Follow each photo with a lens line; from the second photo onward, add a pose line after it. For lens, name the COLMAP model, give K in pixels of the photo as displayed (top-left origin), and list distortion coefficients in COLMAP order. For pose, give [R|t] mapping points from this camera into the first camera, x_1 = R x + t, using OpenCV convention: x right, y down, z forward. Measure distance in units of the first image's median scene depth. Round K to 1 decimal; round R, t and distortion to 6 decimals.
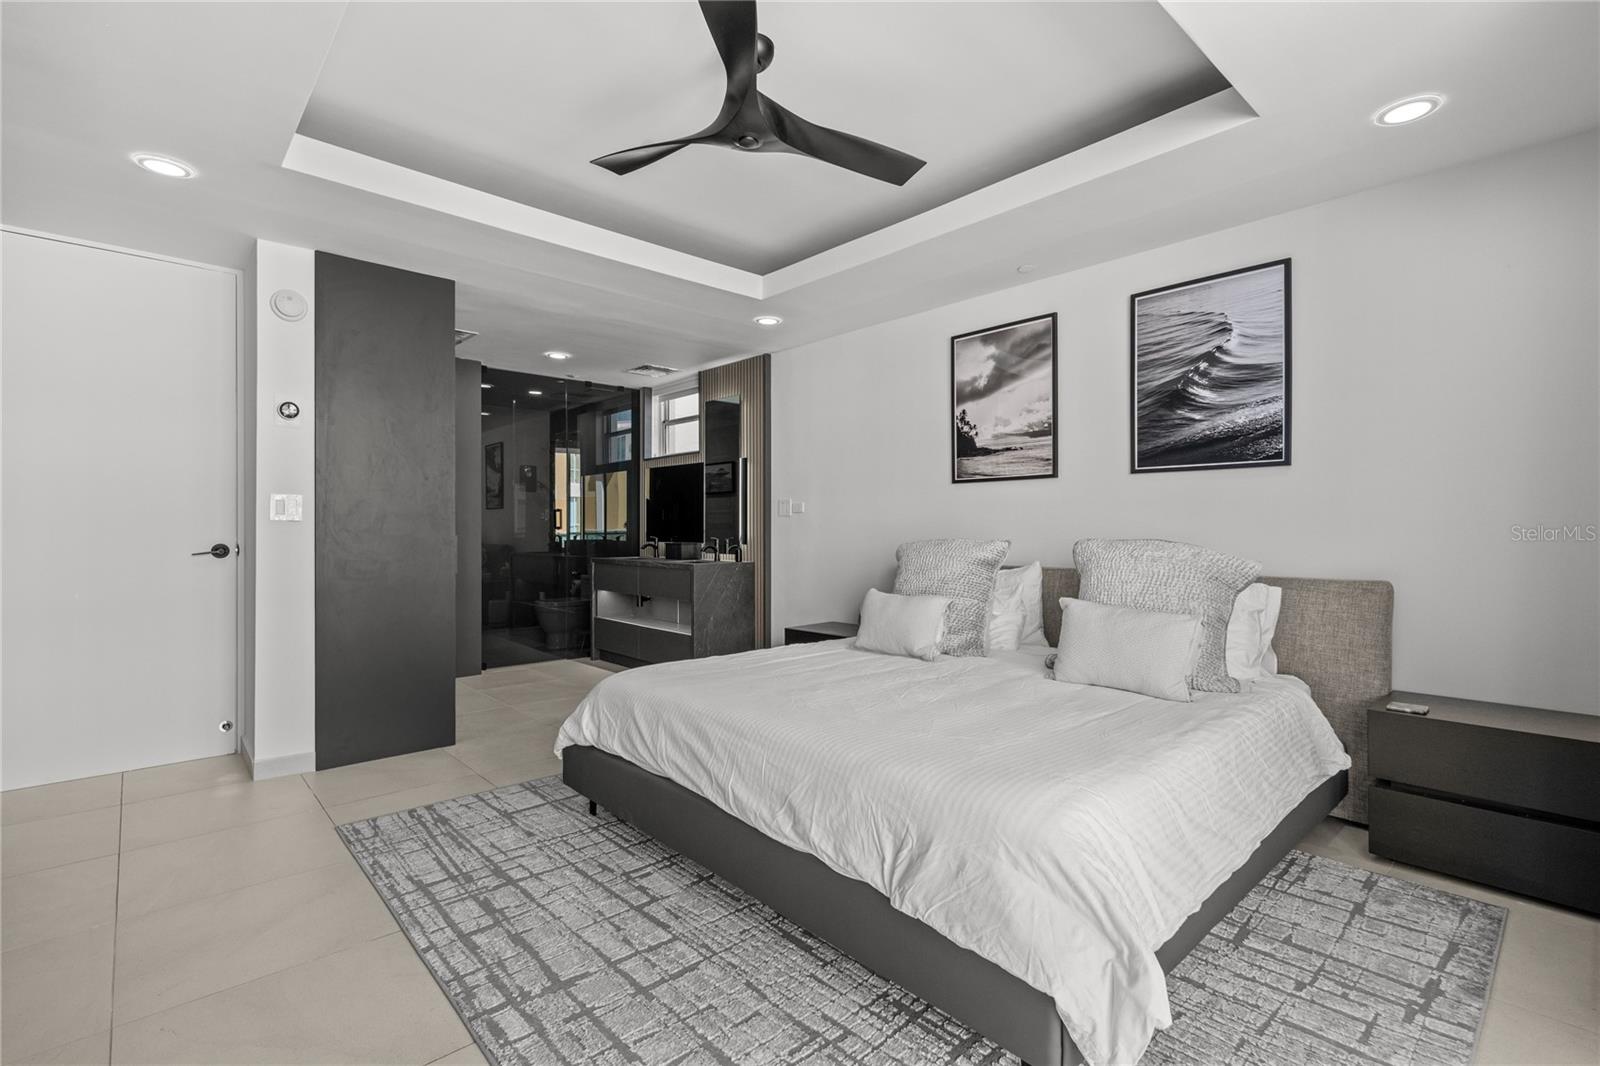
lens RADIAL K [[727.2, 0, 808.6], [0, 727.2, 531.2], [0, 0, 1]] dist [-0.008212, -0.000006]
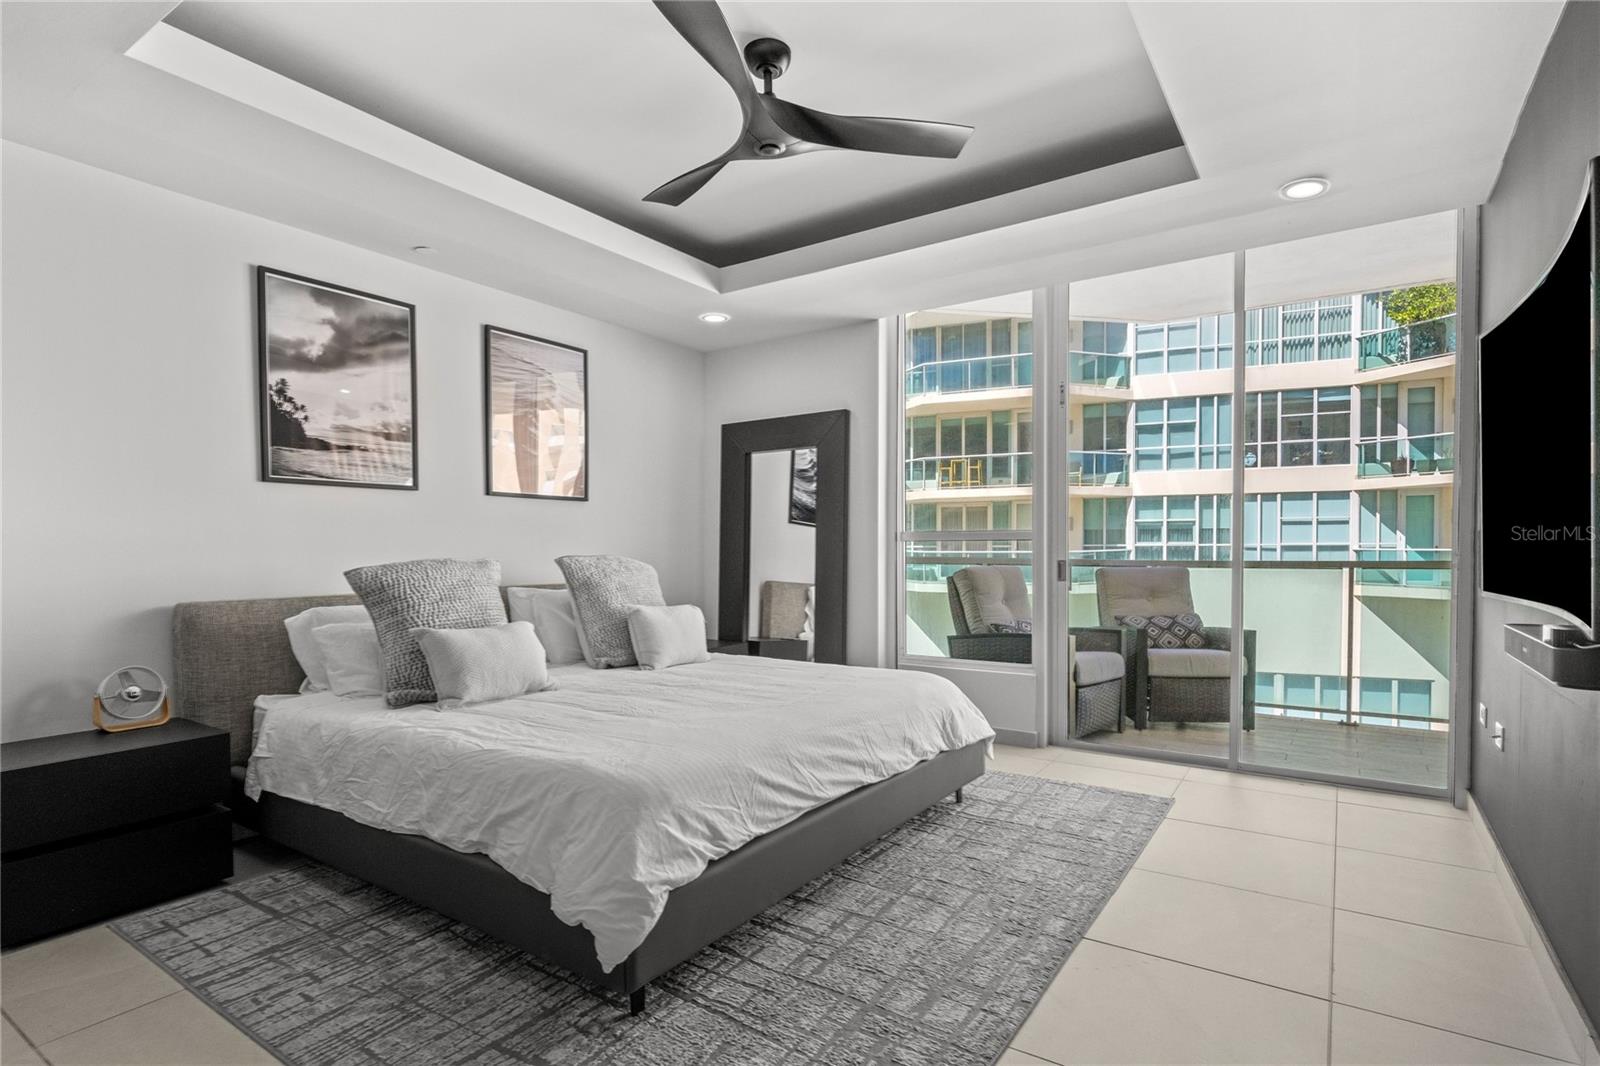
lens RADIAL K [[803.0, 0, 796.0], [0, 803.0, 566.9], [0, 0, 1]] dist [-0.002206, -0.000204]
pose [[-0.221516, -0.020551, 0.974940, -0.734680], [0.008044, 0.999705, 0.022901, 0.001870], [-0.975124, 0.012915, -0.221286, 0.764813]]
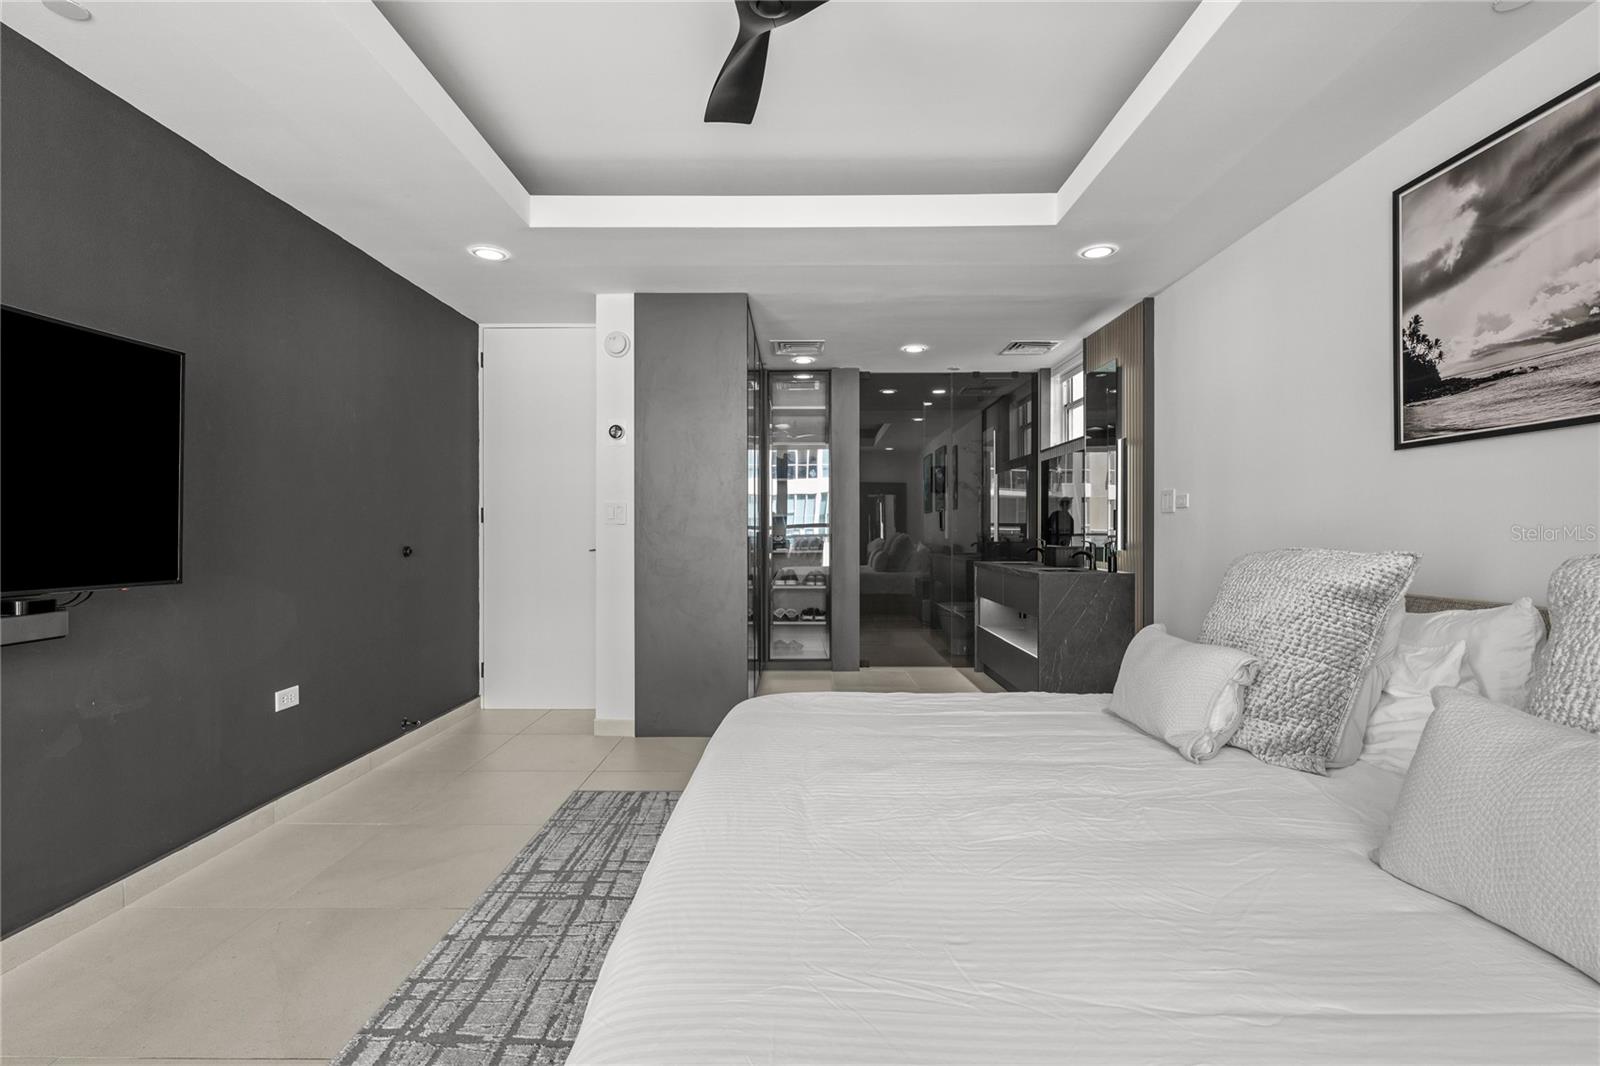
lens RADIAL K [[710.8, 0, 800.0], [0, 710.8, 533.0], [0, 0, 1]] dist [-0.005333, 0.001206]
pose [[0.723751, 0.002157, -0.690058, 0.273809], [-0.000921, 0.999997, 0.002160, -0.001817], [0.690061, -0.000927, 0.723751, 0.313513]]
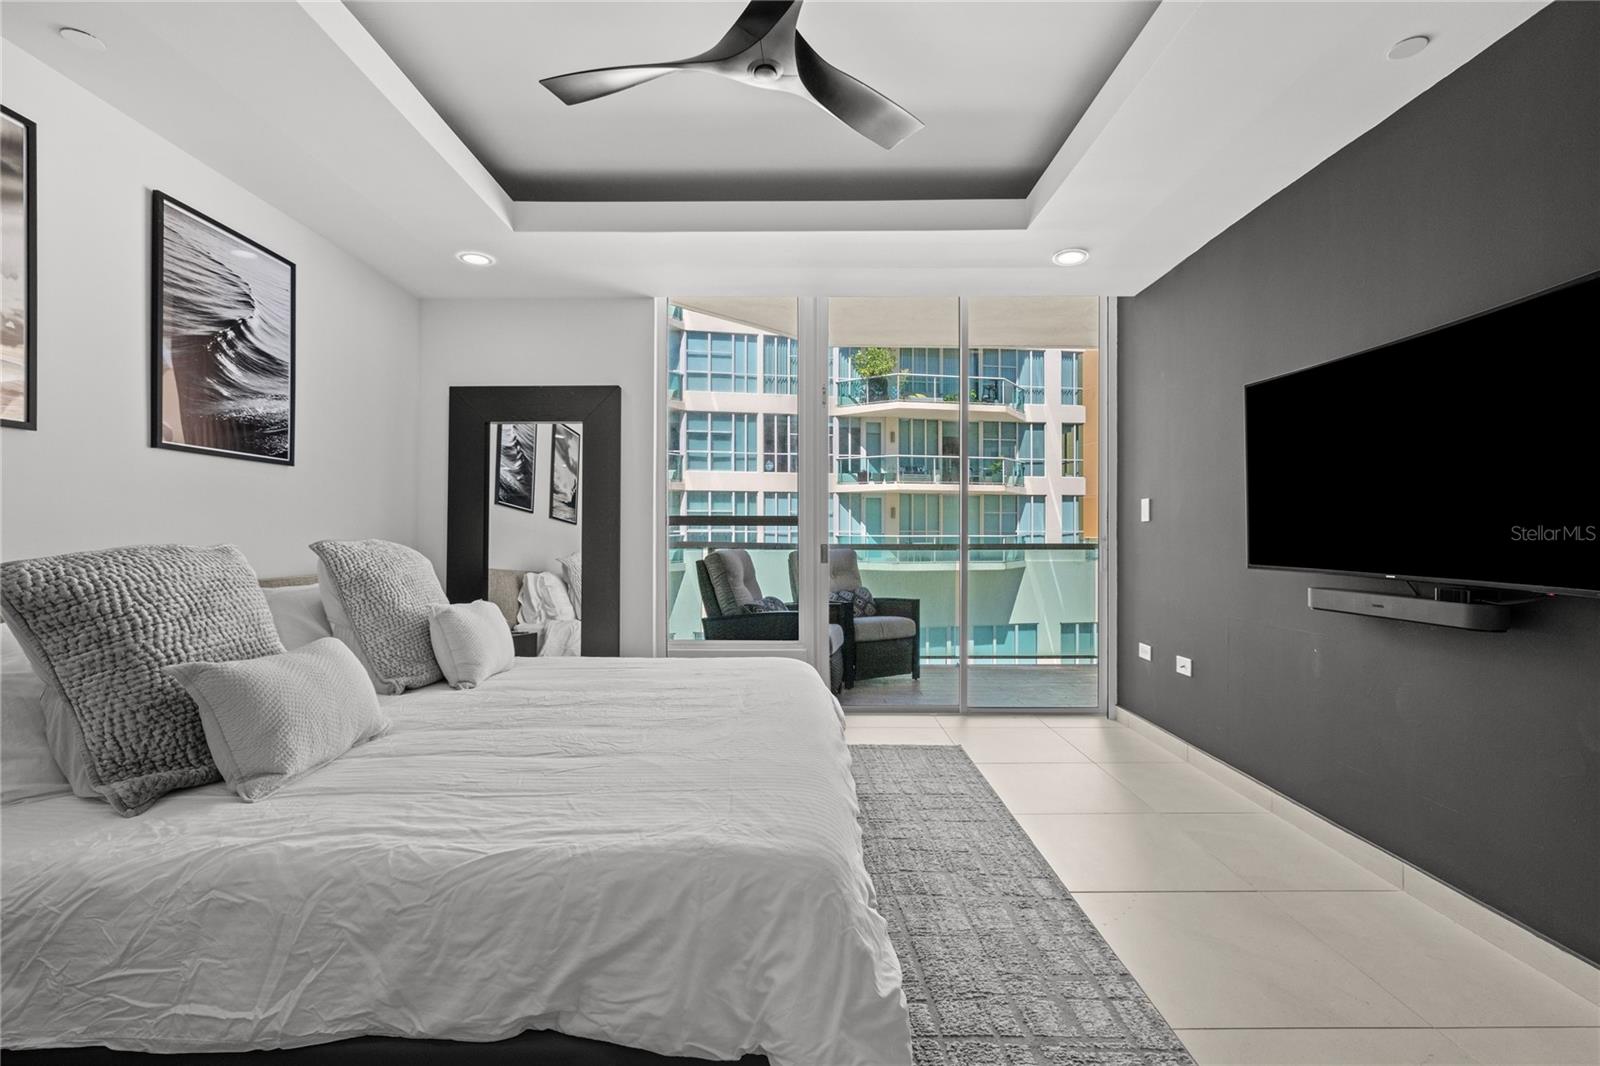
lens RADIAL K [[710.8, 0, 800.0], [0, 710.8, 533.0], [0, 0, 1]] dist [-0.005333, 0.001206]
pose [[-0.731939, 0.000326, 0.681370, -0.431971], [0.002086, 0.999996, 0.001762, 0.002087], [-0.681367, 0.002711, -0.731937, 0.998451]]
